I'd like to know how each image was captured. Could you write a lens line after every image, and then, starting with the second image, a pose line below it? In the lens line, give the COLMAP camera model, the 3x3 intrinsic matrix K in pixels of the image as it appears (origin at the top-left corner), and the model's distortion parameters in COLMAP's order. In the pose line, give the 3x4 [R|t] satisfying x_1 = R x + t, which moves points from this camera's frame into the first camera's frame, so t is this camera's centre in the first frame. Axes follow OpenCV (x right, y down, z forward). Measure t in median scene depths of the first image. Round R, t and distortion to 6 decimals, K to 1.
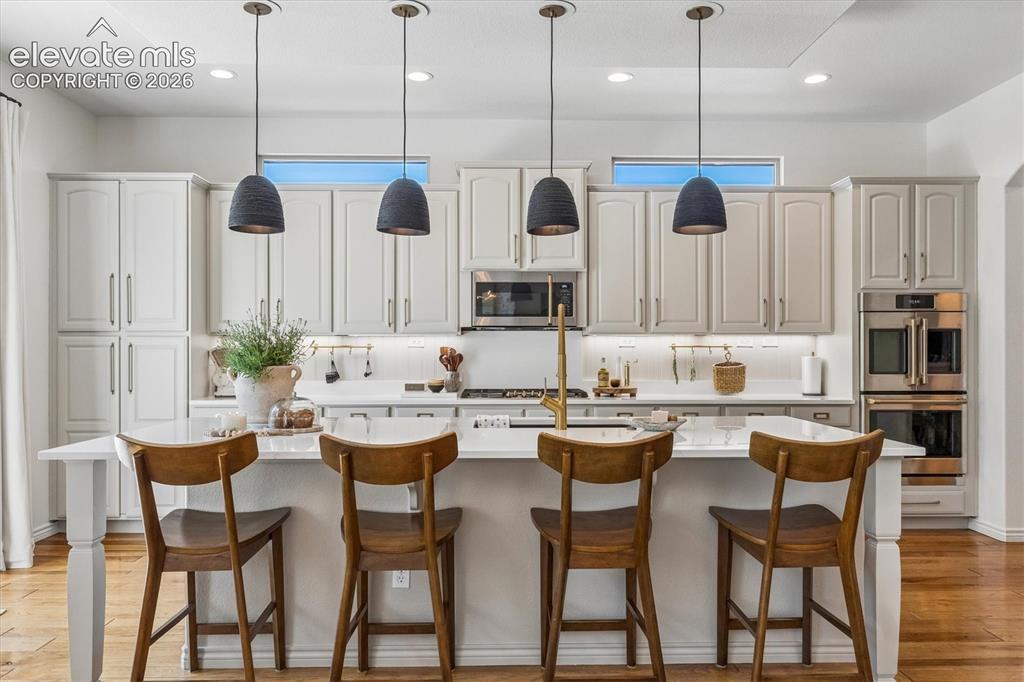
lens RADIAL K [[738.1, 0, 512.1], [0, 738.1, 354.2], [0, 0, 1]] dist [-0.000756, 0.000098]
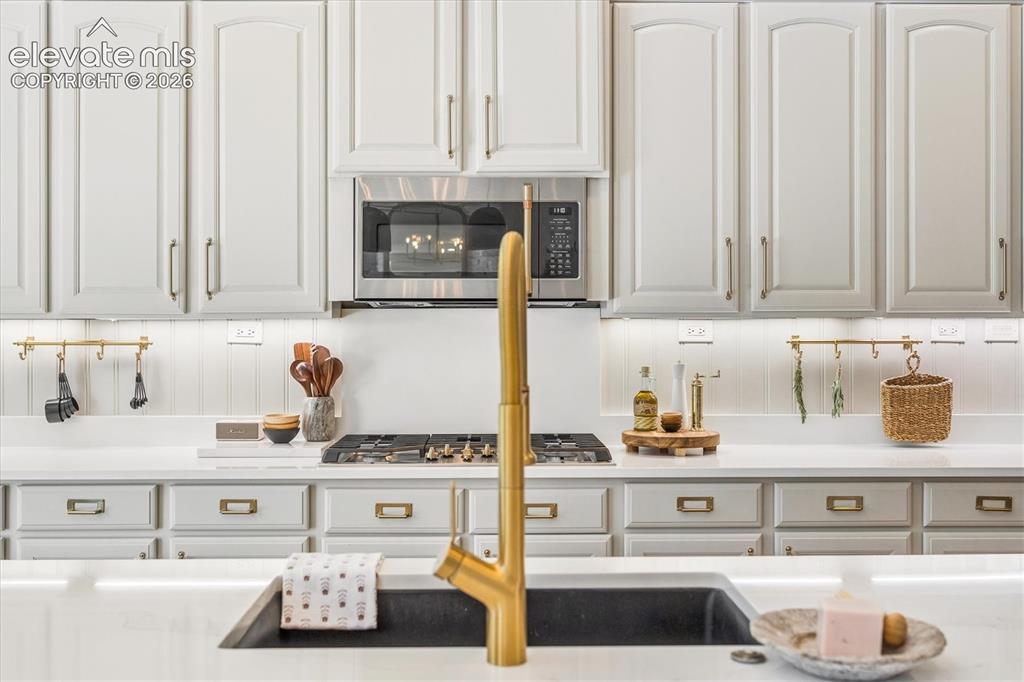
lens RADIAL K [[1043.5, 0, 512.0], [0, 1043.5, 341.0], [0, 0, 1]] dist [0.011816, -0.004725]
pose [[1.000000, -0.000702, 0.000142, 0.040258], [0.000701, 0.999968, 0.007910, -0.016820], [-0.000148, -0.007909, 0.999969, 0.349067]]
